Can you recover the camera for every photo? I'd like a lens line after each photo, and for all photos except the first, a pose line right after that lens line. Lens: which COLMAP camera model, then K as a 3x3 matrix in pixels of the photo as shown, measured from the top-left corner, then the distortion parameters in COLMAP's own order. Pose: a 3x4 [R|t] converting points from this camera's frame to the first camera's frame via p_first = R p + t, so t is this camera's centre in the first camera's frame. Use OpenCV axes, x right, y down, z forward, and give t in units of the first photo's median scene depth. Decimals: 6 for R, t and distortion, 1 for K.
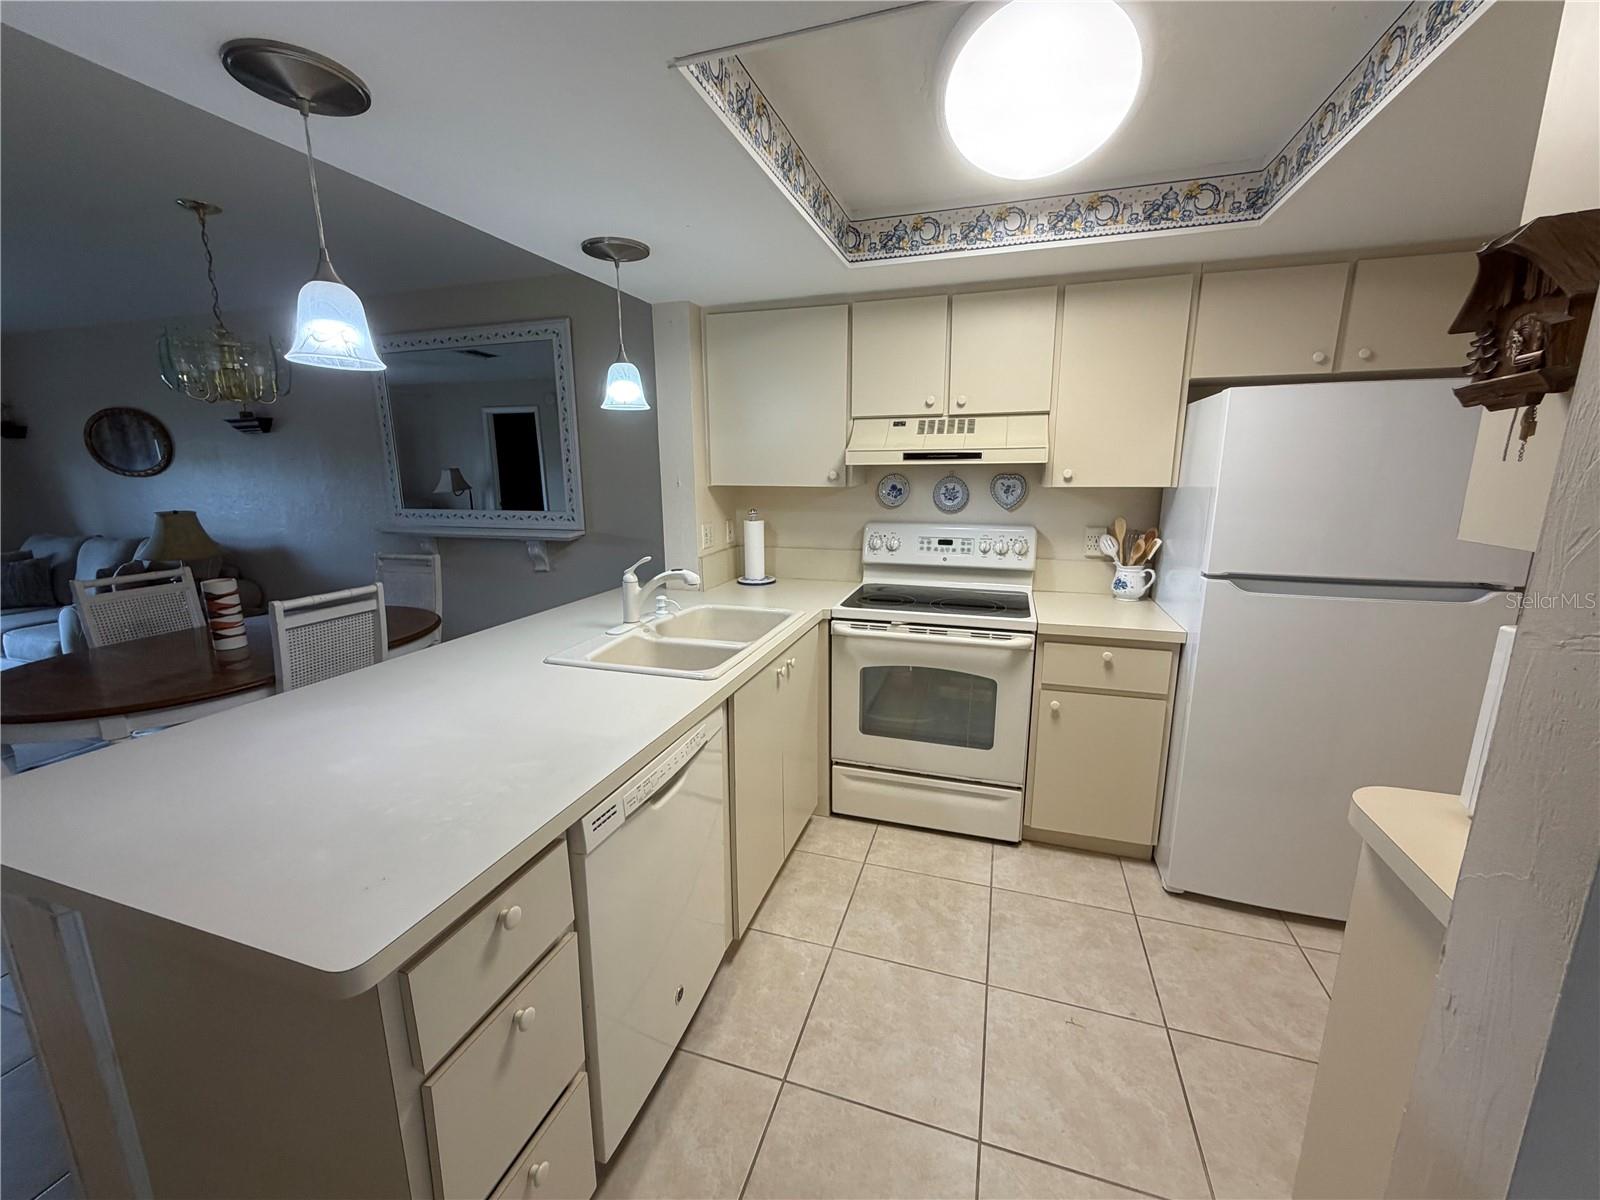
lens RADIAL K [[638.8, 0, 801.9], [0, 638.8, 600.9], [0, 0, 1]] dist [-0.000101, -0.000977]
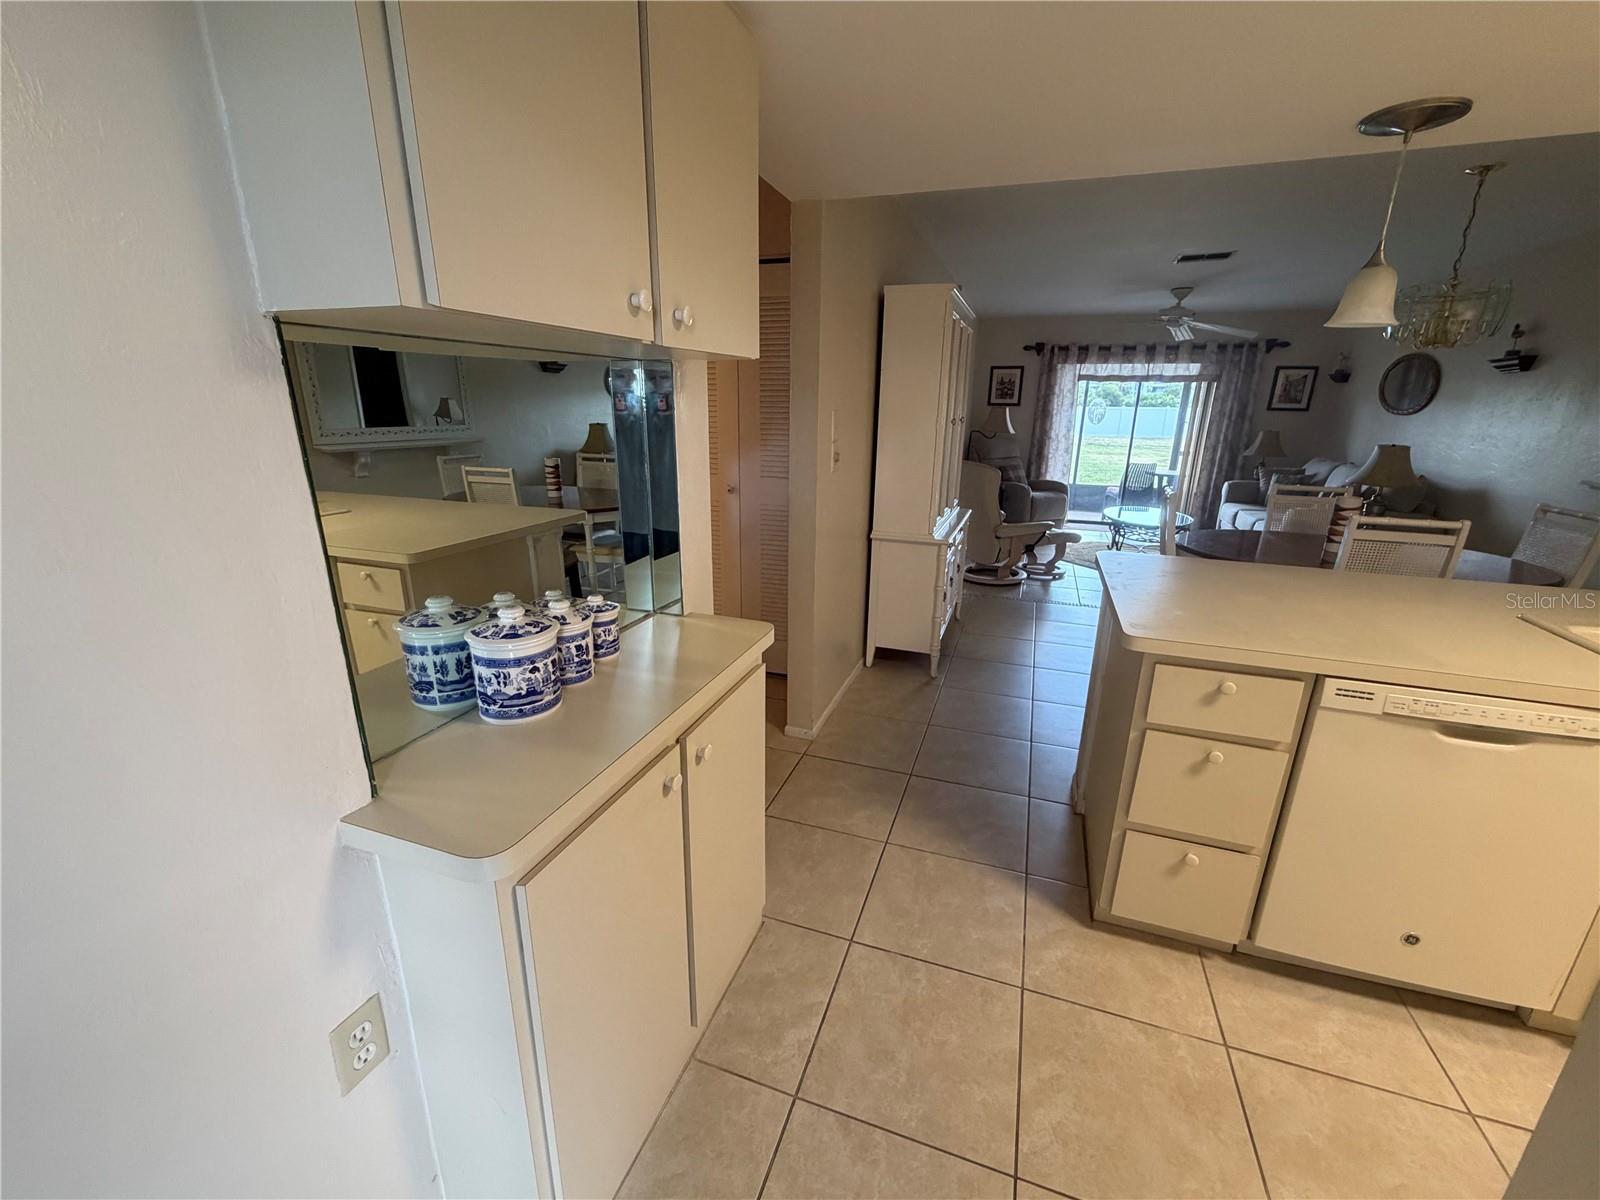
lens RADIAL K [[638.8, 0, 796.9], [0, 638.8, 603.3], [0, 0, 1]] dist [-0.000101, -0.000977]
pose [[-0.040491, 0.302053, -0.952431, 0.355236], [-0.216026, 0.928021, 0.303496, 0.016057], [0.975548, 0.218039, 0.027675, -0.046972]]
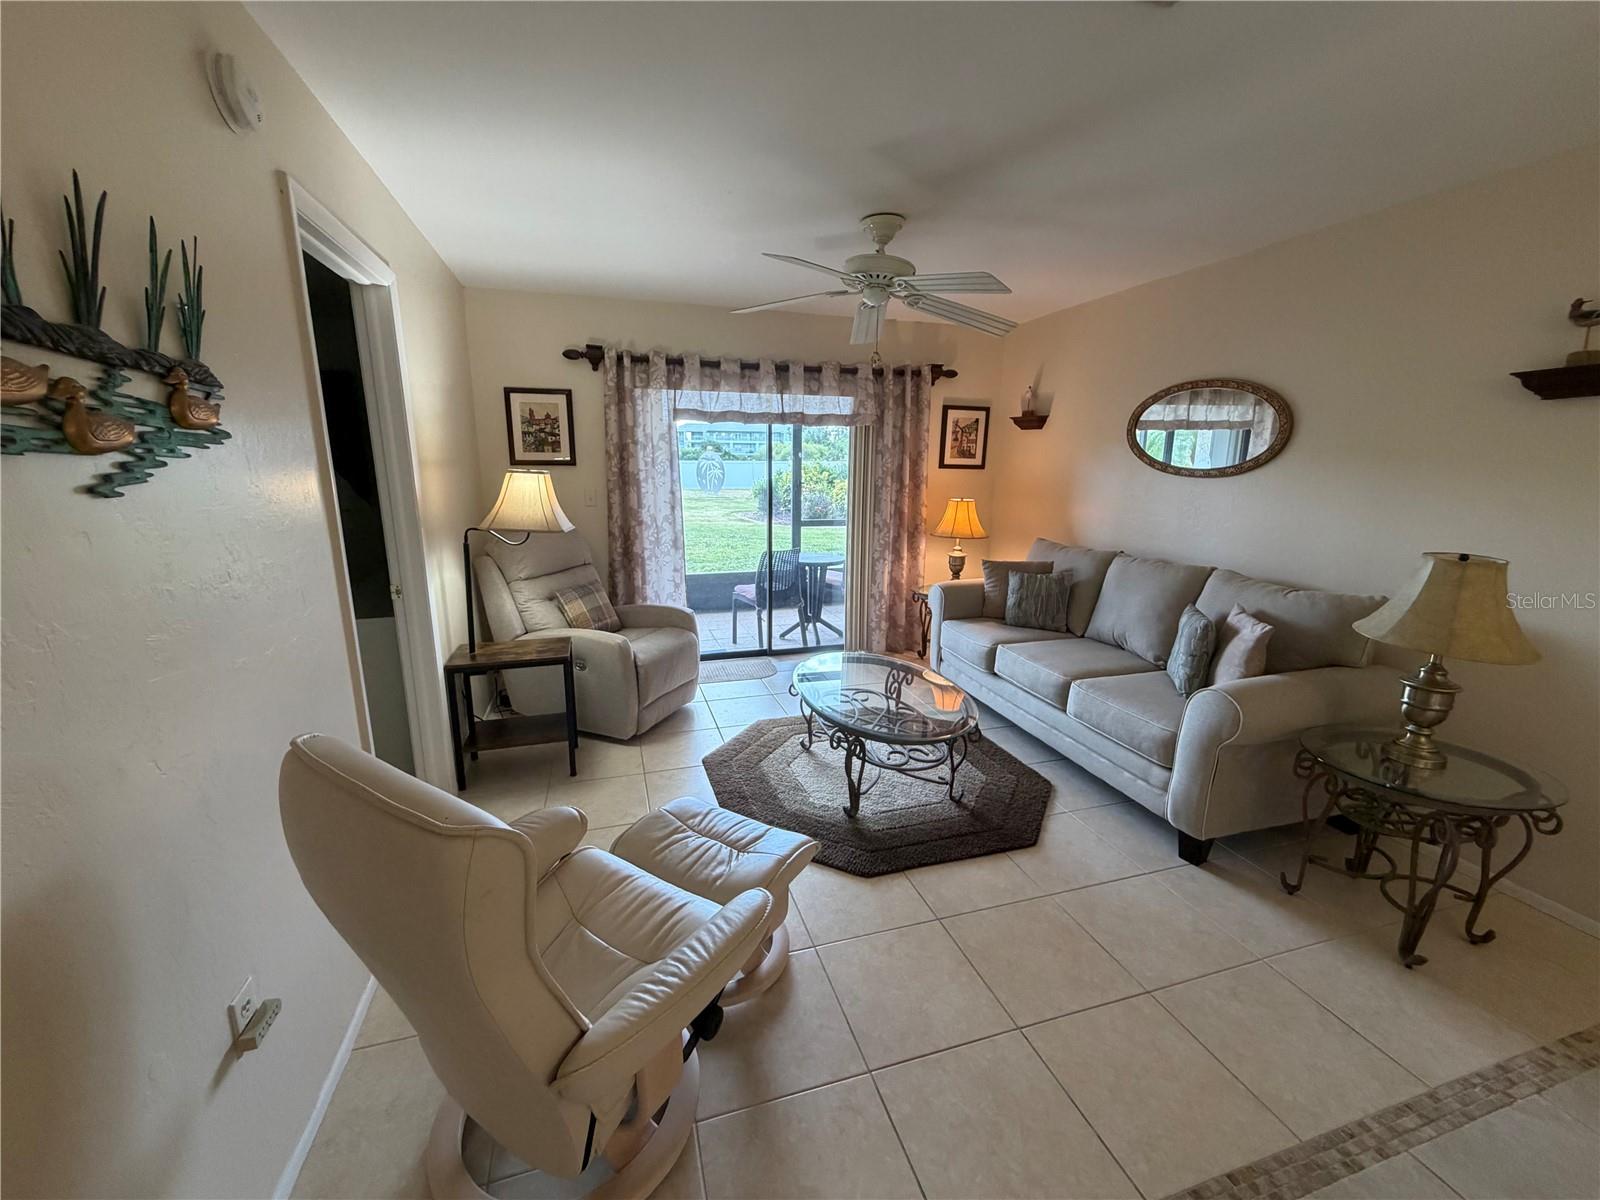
lens RADIAL K [[638.8, 0, 796.9], [0, 638.8, 600.2], [0, 0, 1]] dist [-0.000101, -0.000977]
pose [[0.569862, 0.183341, -0.801026, -1.173224], [-0.179186, 0.979060, 0.096615, -0.082492], [0.801966, 0.088476, 0.590781, 0.389012]]
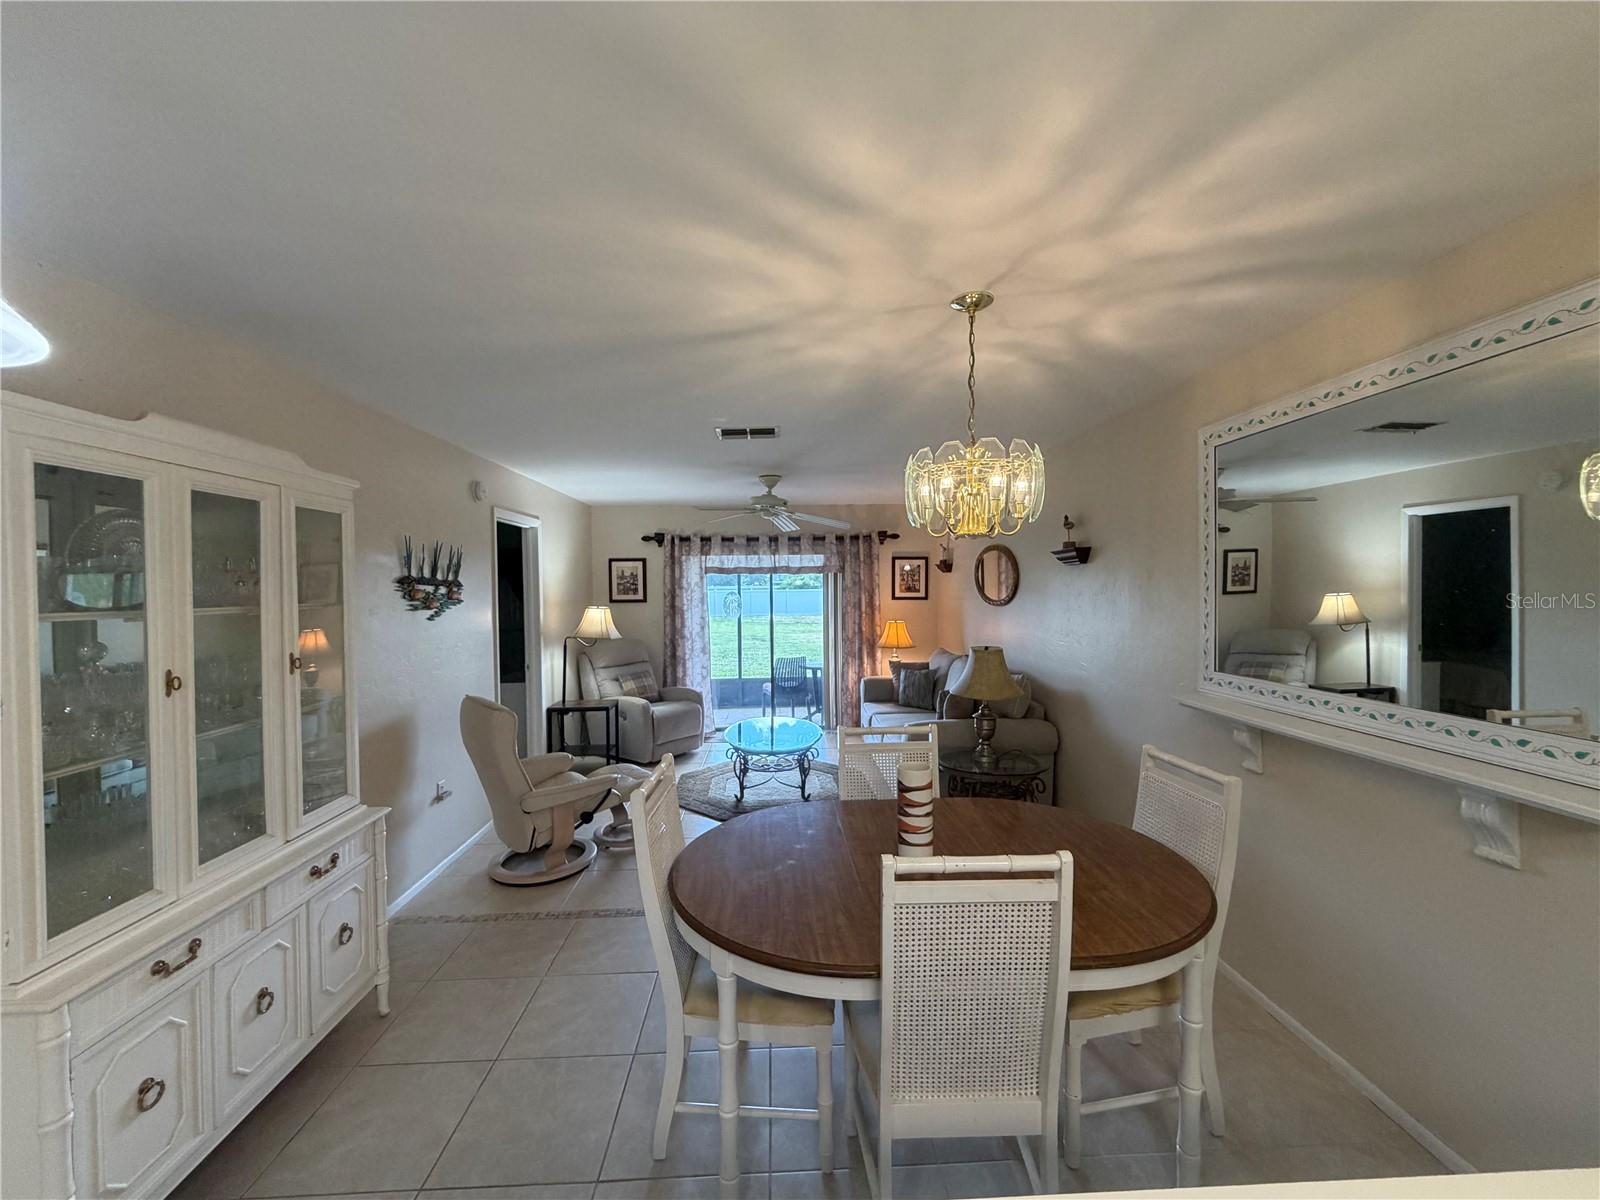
lens RADIAL K [[638.8, 0, 794.0], [0, 638.8, 598.8], [0, 0, 1]] dist [-0.000101, -0.000977]
pose [[0.342093, 0.016655, -0.939518, -0.225005], [-0.183446, 0.981788, -0.049392, -0.149394], [0.921585, 0.189248, 0.338919, 0.515948]]
